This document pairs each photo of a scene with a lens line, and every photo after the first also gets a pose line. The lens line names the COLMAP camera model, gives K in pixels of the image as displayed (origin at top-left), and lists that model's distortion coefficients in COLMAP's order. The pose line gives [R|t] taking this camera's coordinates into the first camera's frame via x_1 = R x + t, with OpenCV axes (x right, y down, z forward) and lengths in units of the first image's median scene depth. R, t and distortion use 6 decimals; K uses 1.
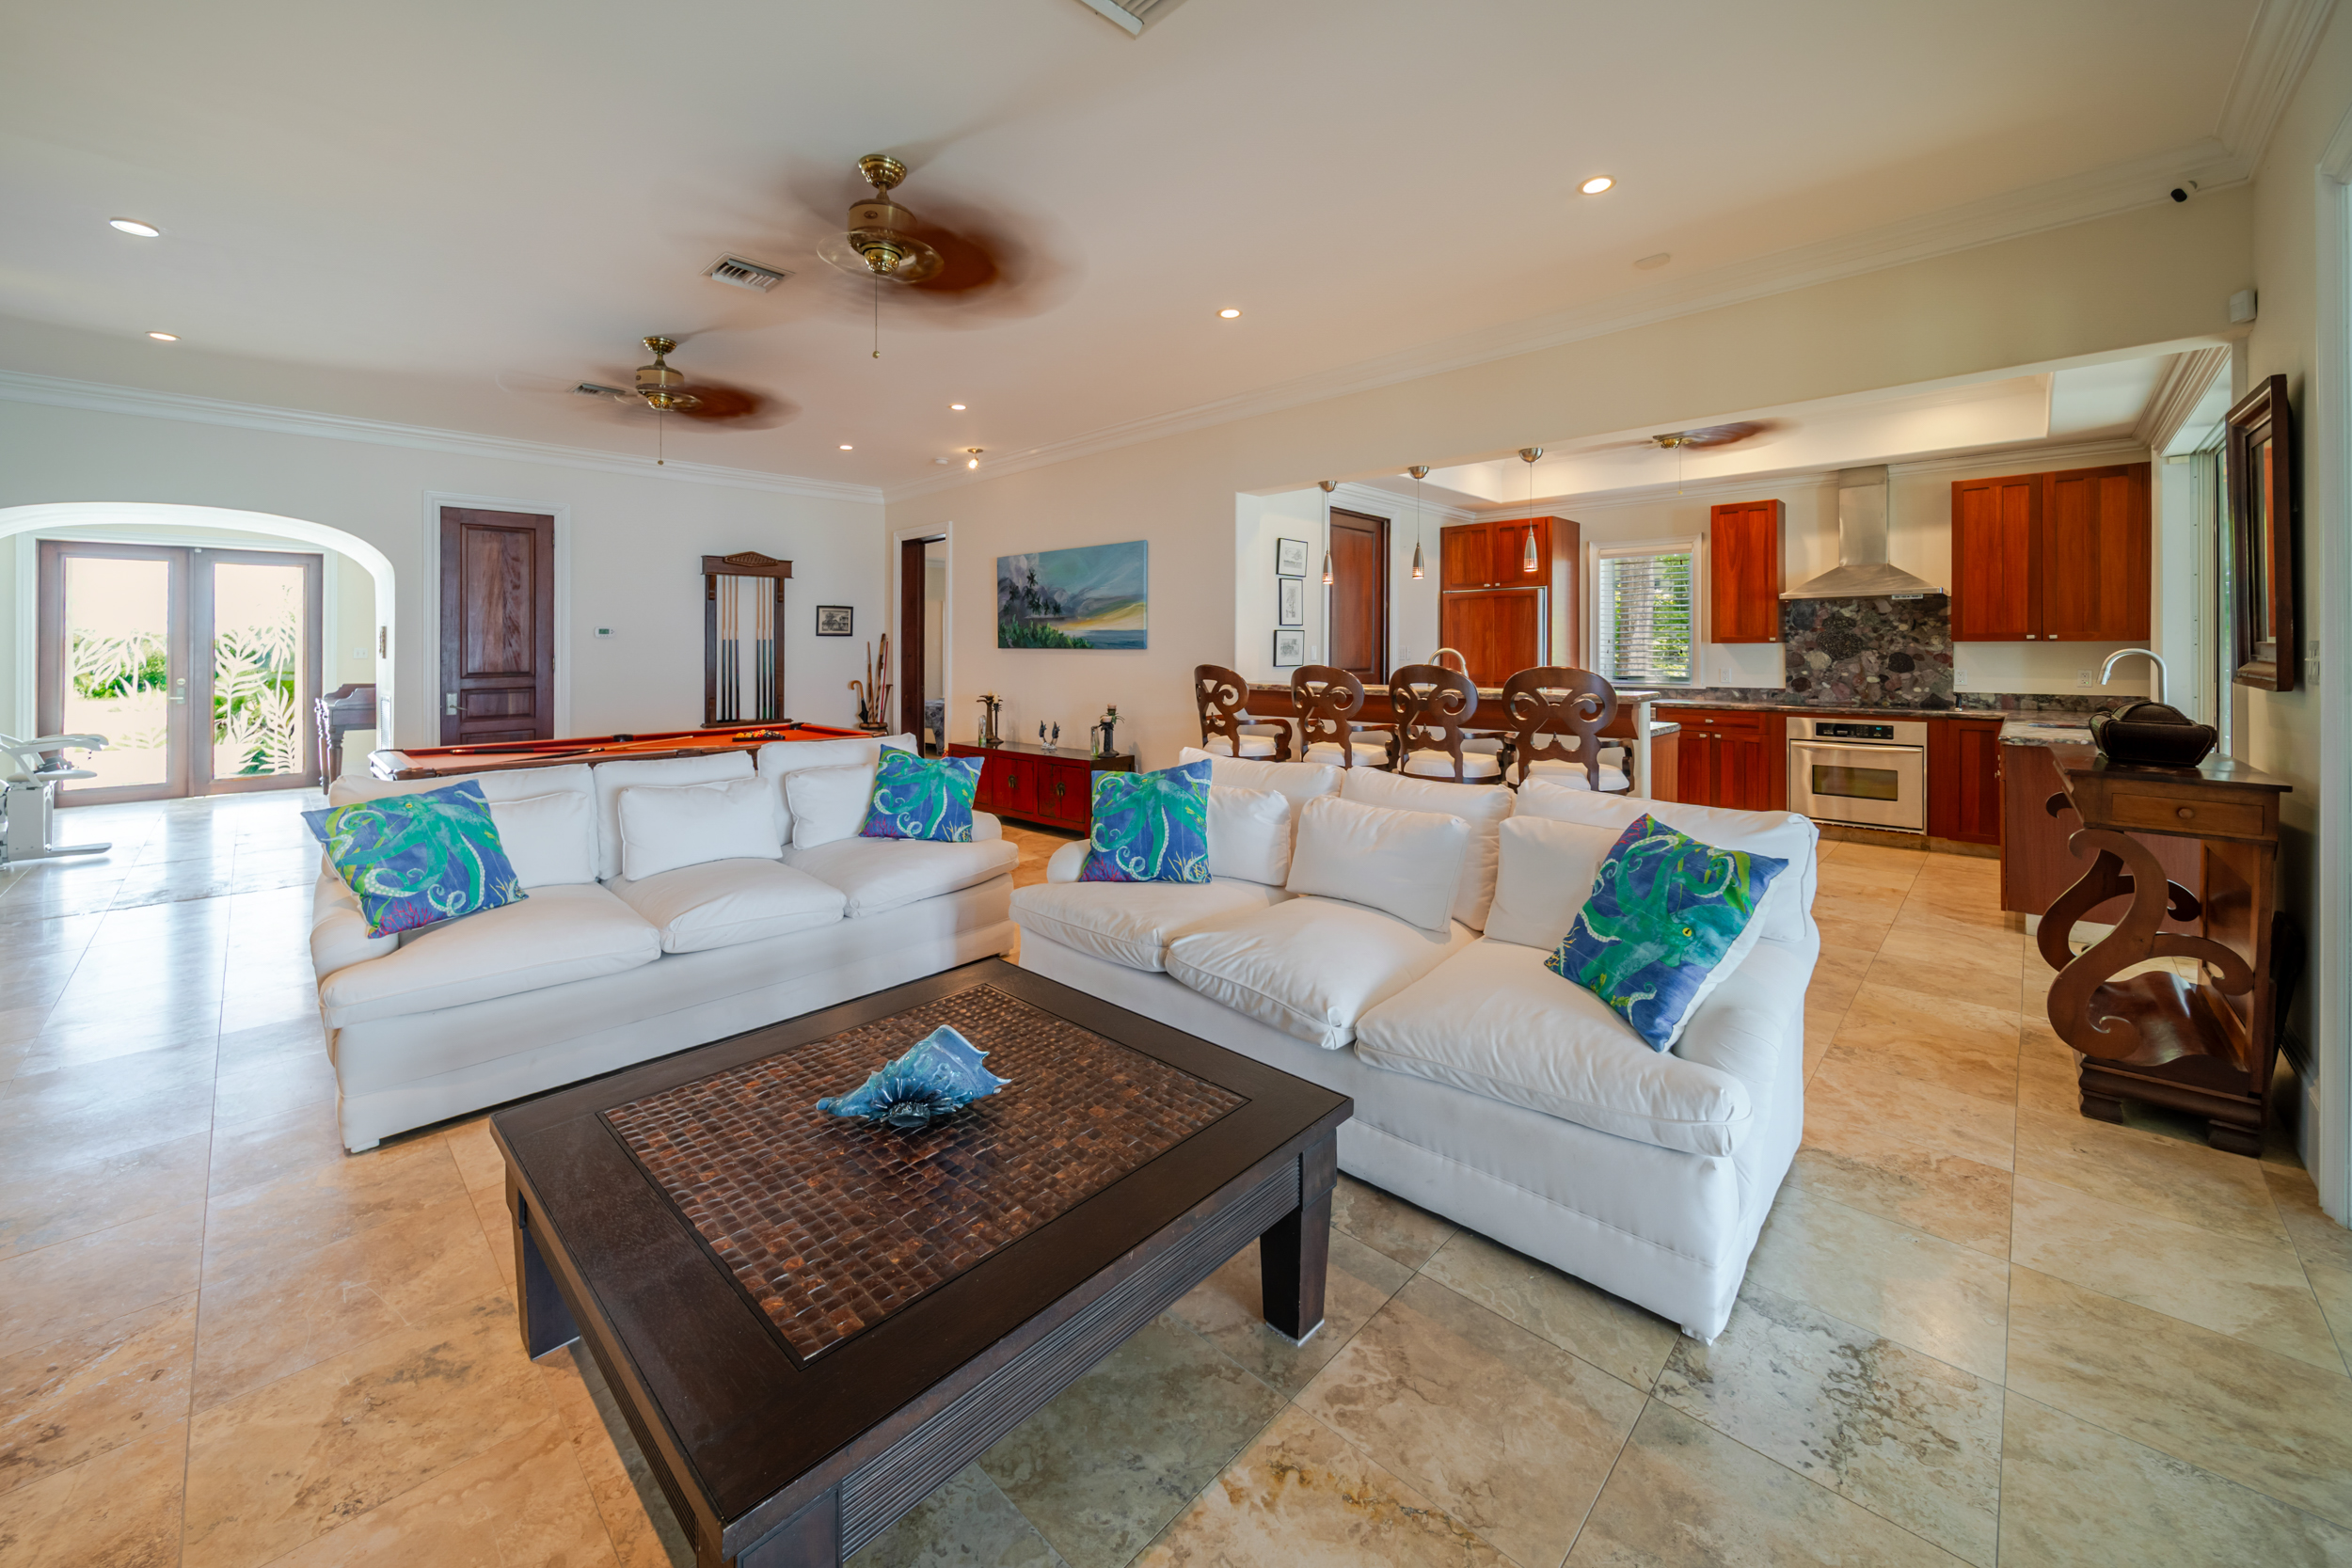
lens RADIAL K [[845.9, 0, 1165.3], [0, 845.9, 643.6], [0, 0, 1]] dist [-0.003312, -0.000462]
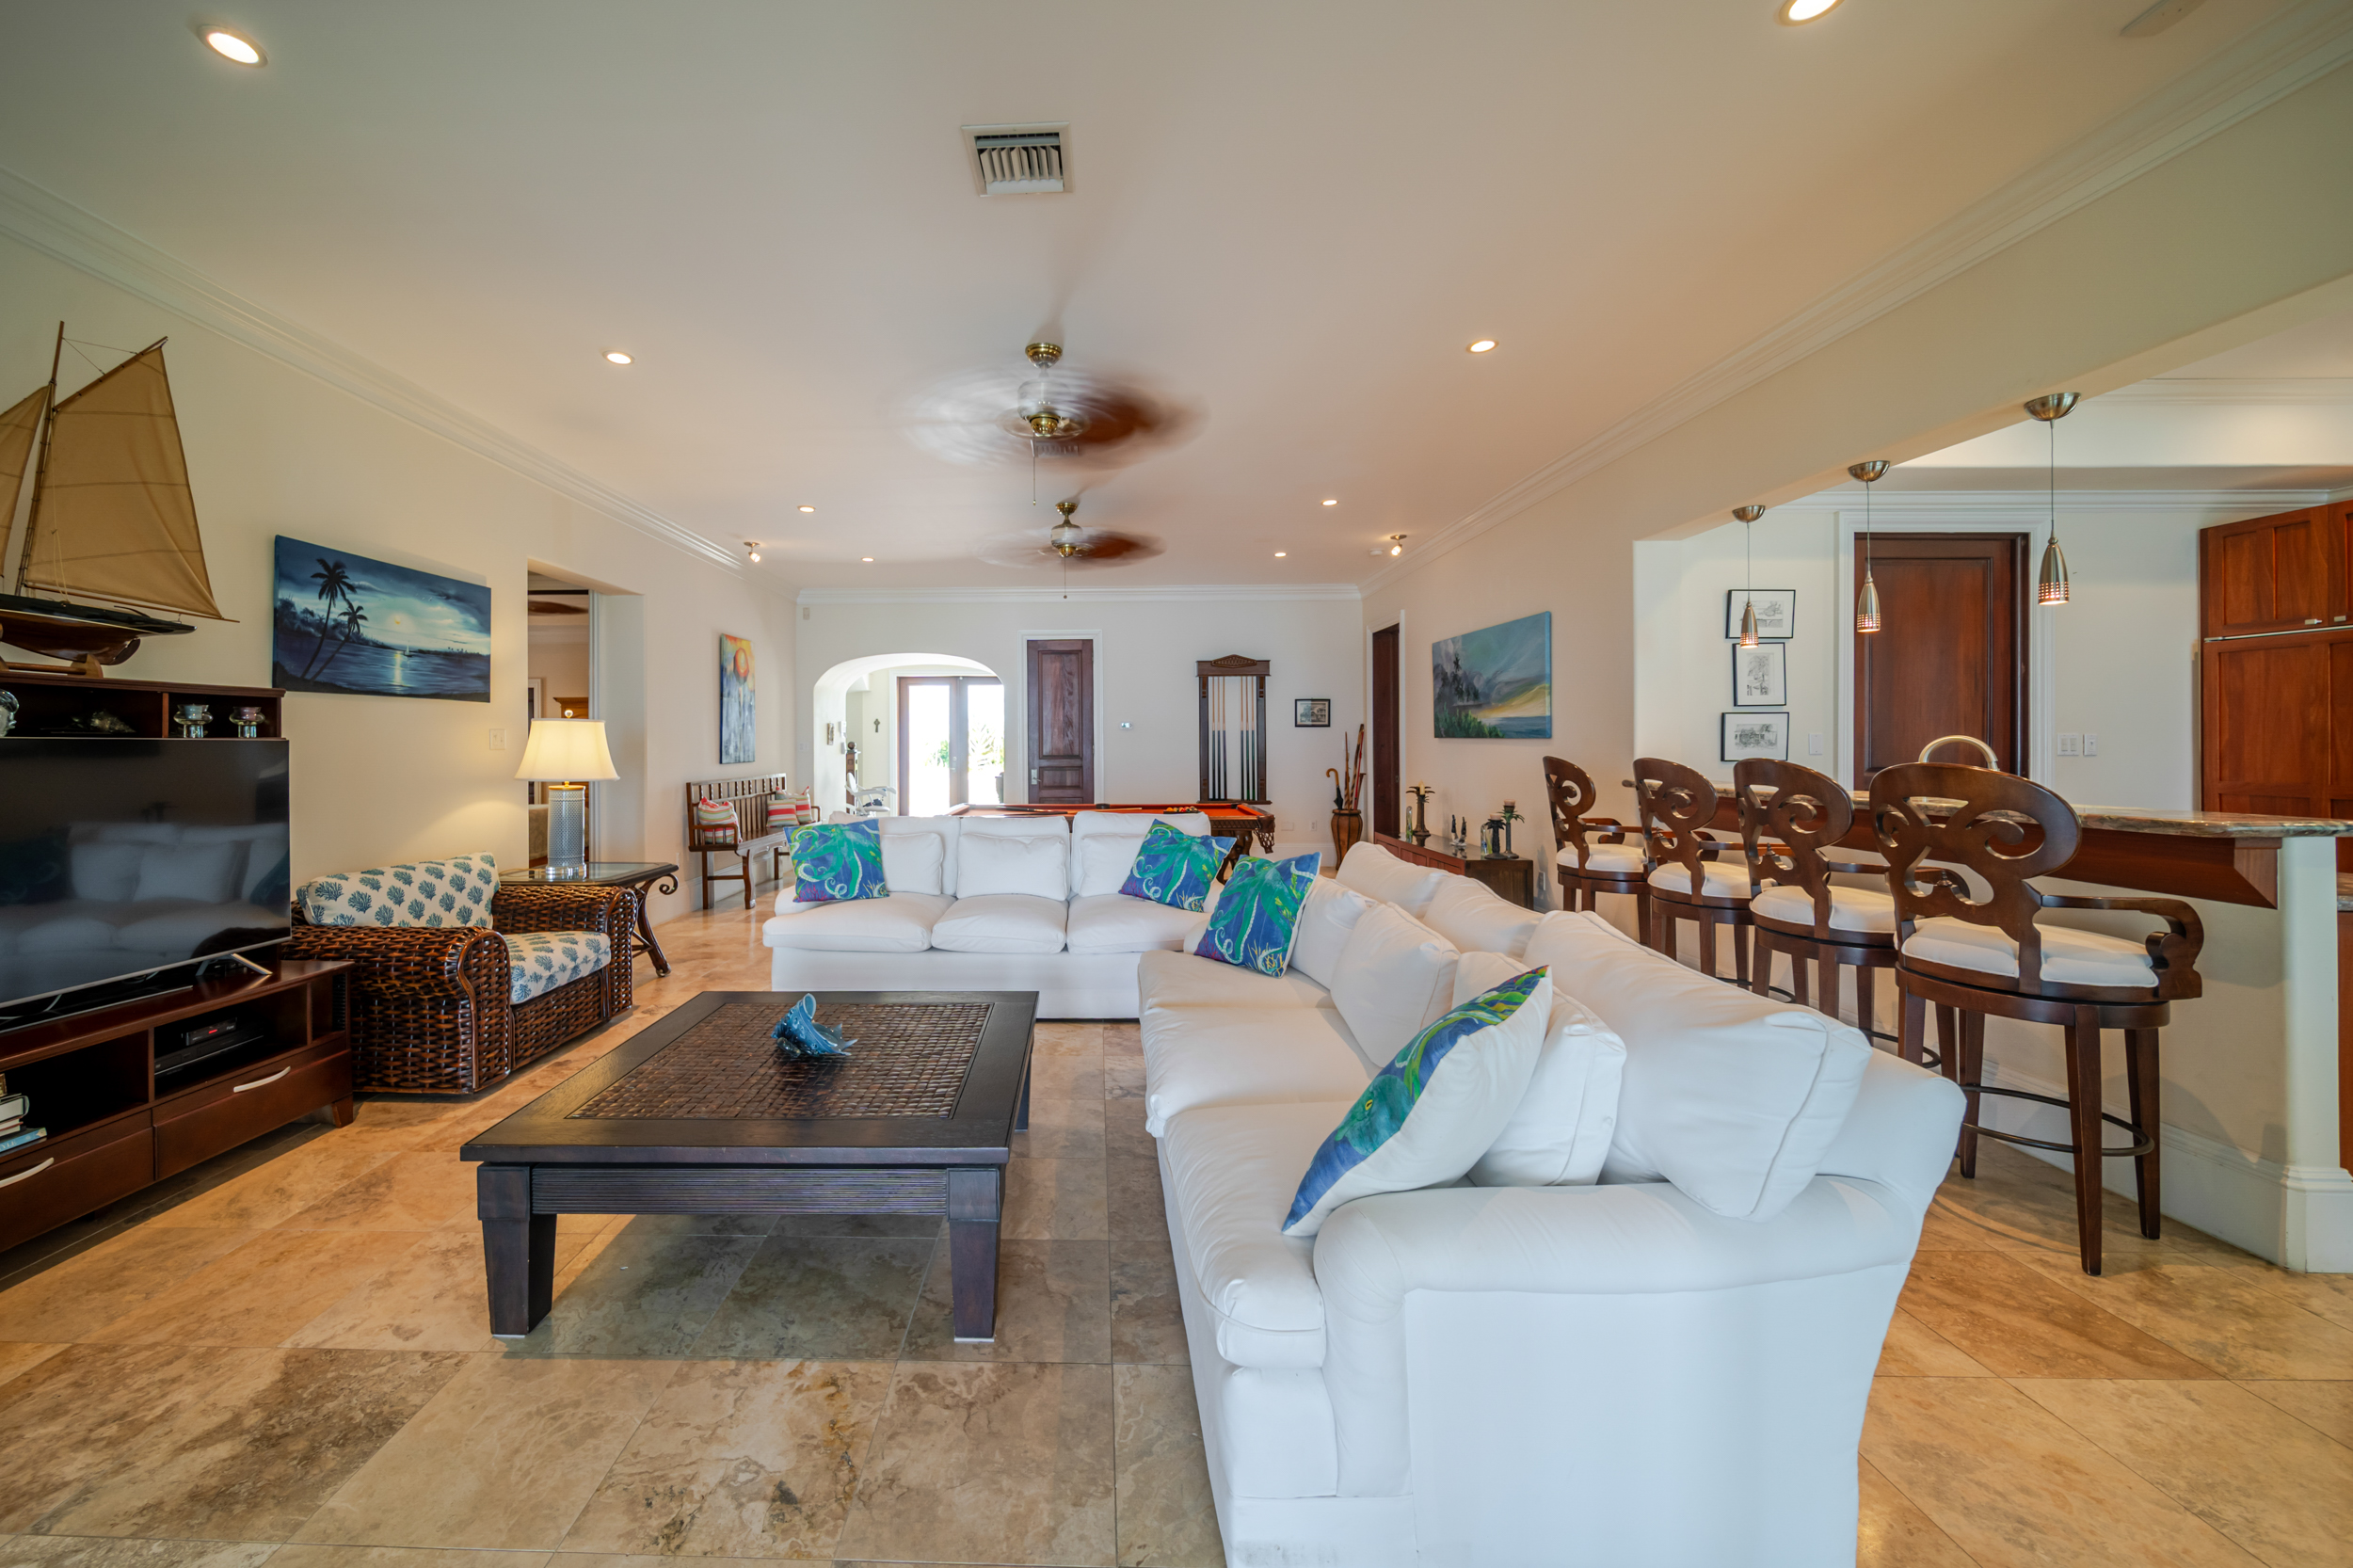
lens RADIAL K [[846.4, 0, 1114.2], [0, 846.4, 732.9], [0, 0, 1]] dist [-0.003312, -0.000462]
pose [[0.704918, -0.005032, -0.709271, 0.259968], [0.003110, 0.999987, -0.004004, 0.002995], [0.709282, 0.000617, 0.704925, 0.079595]]
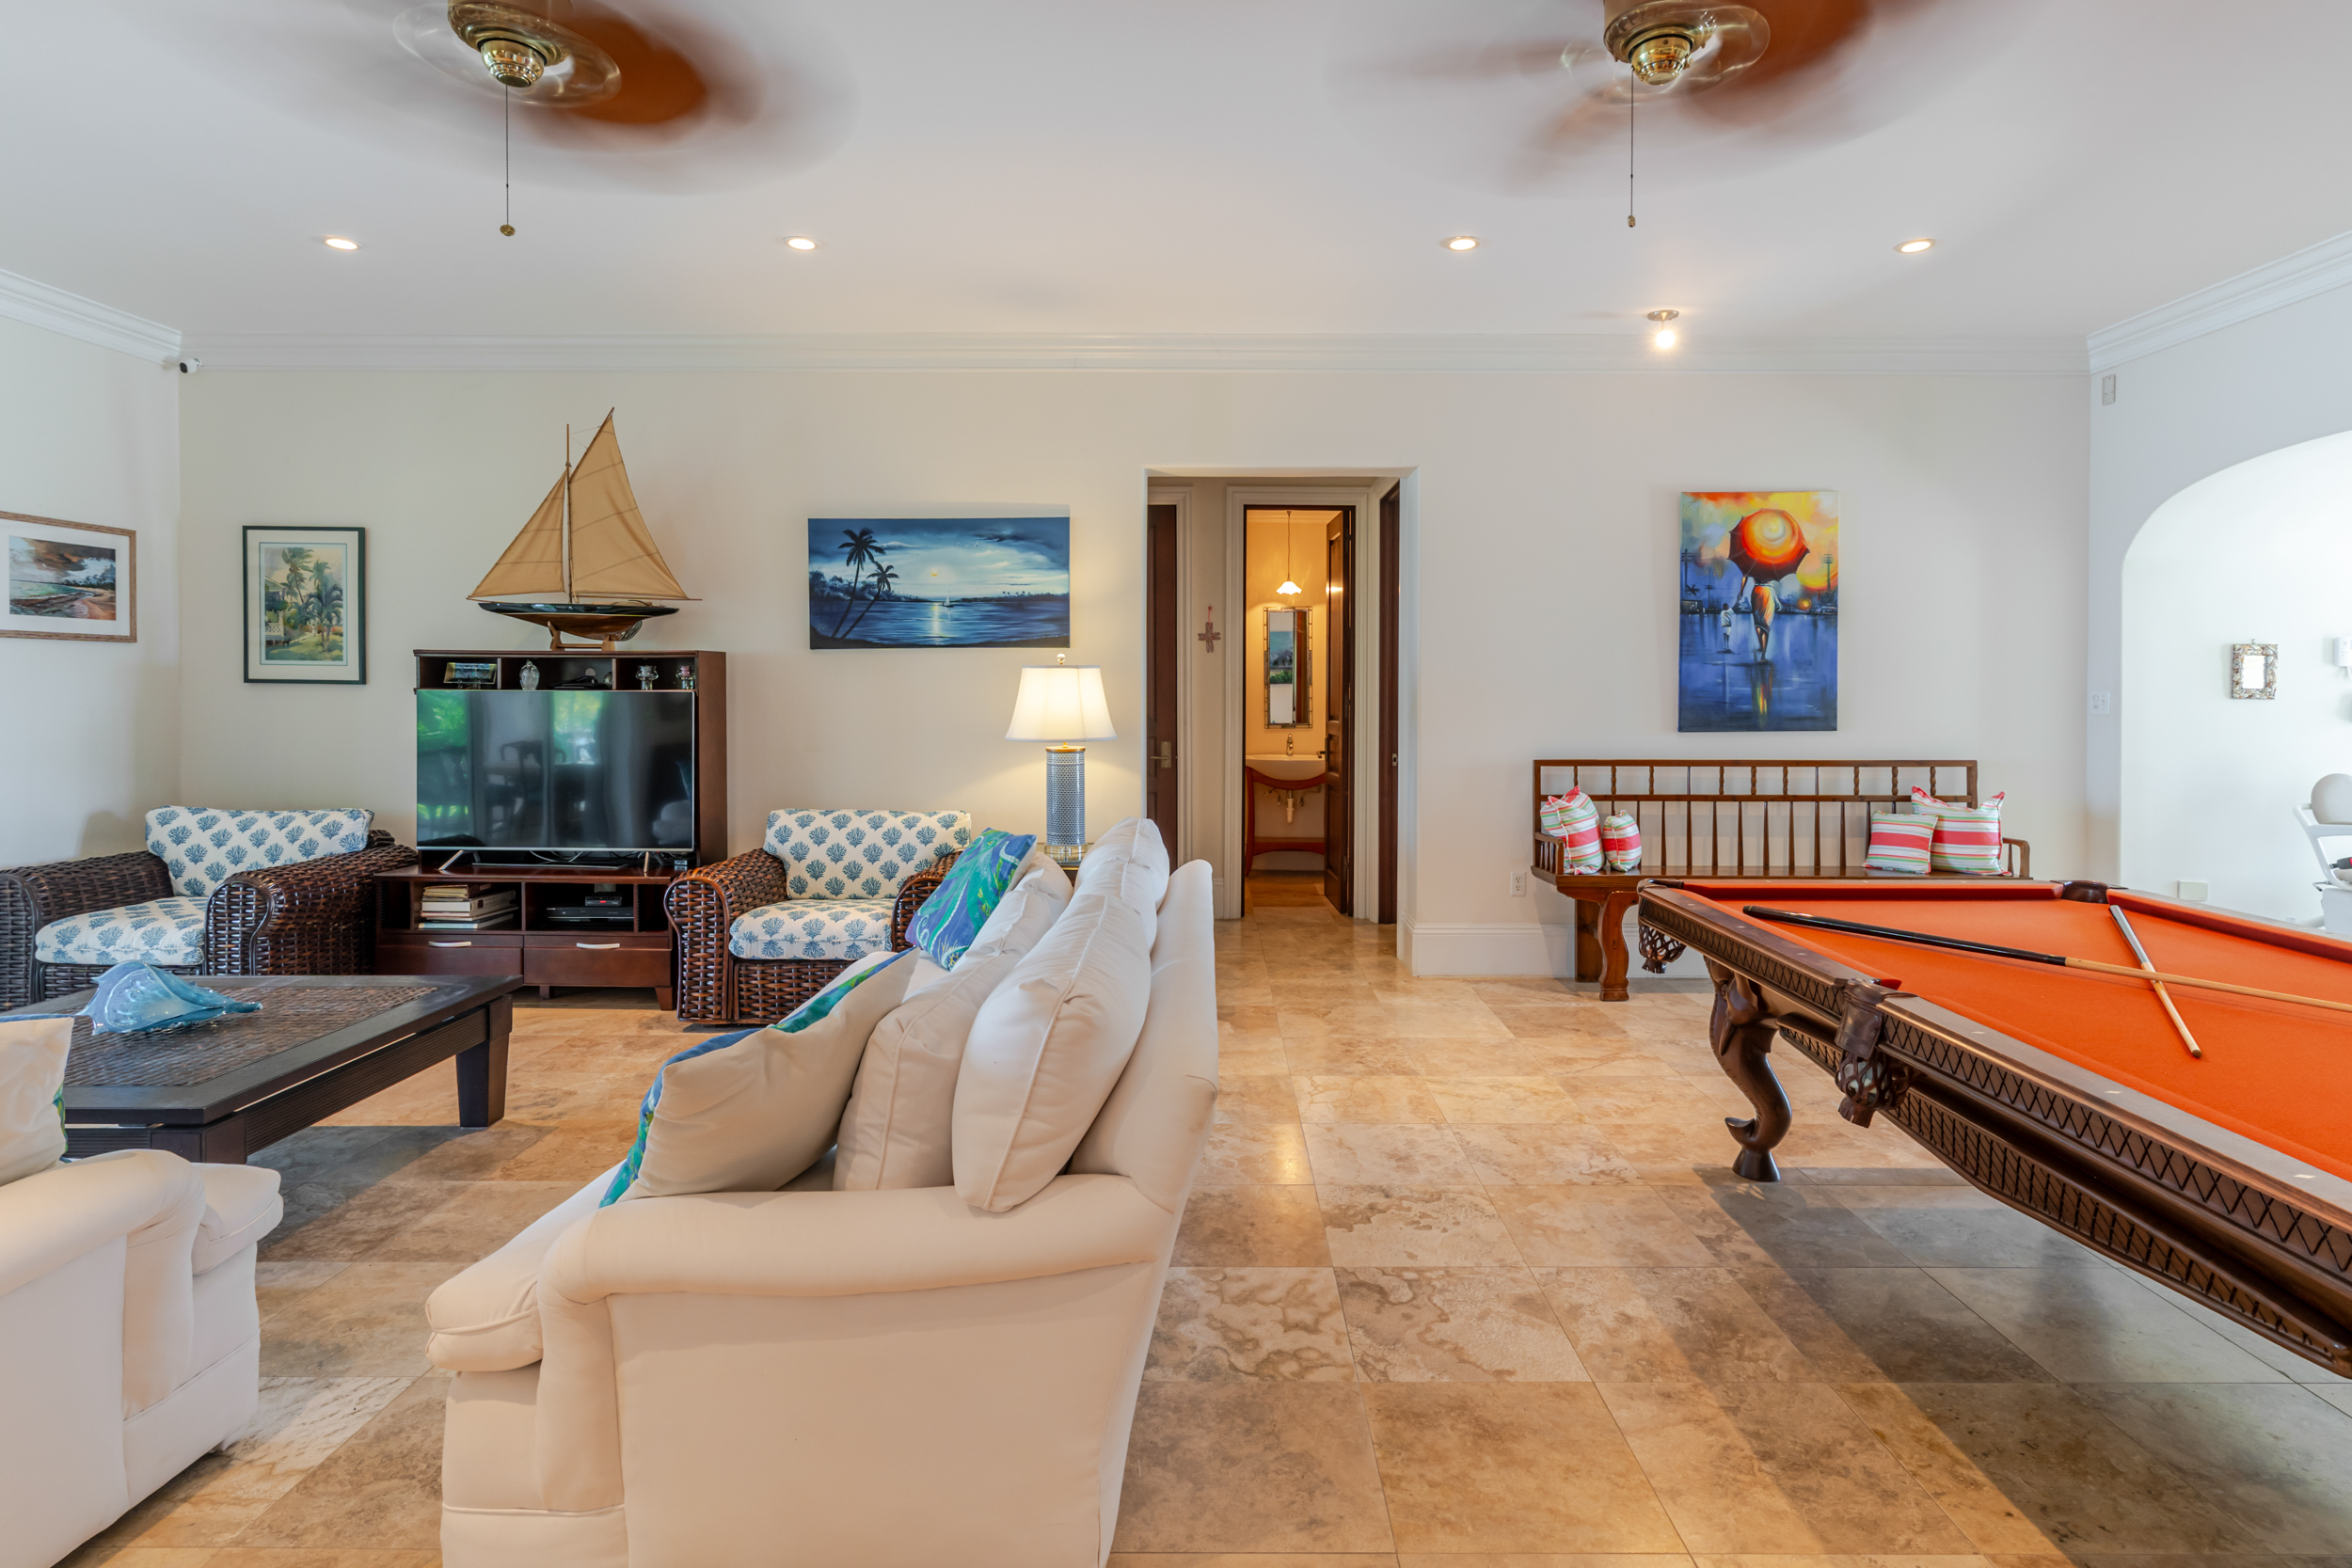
lens RADIAL K [[1211.8, 0, 1200.8], [0, 1211.8, 700.0], [0, 0, 1]] dist [-0.002041, 0.000079]
pose [[-0.713479, 0.008797, -0.700621, -0.038036], [0.007058, 0.999961, 0.005367, 0.006928], [0.700641, -0.001116, -0.713513, 0.862954]]
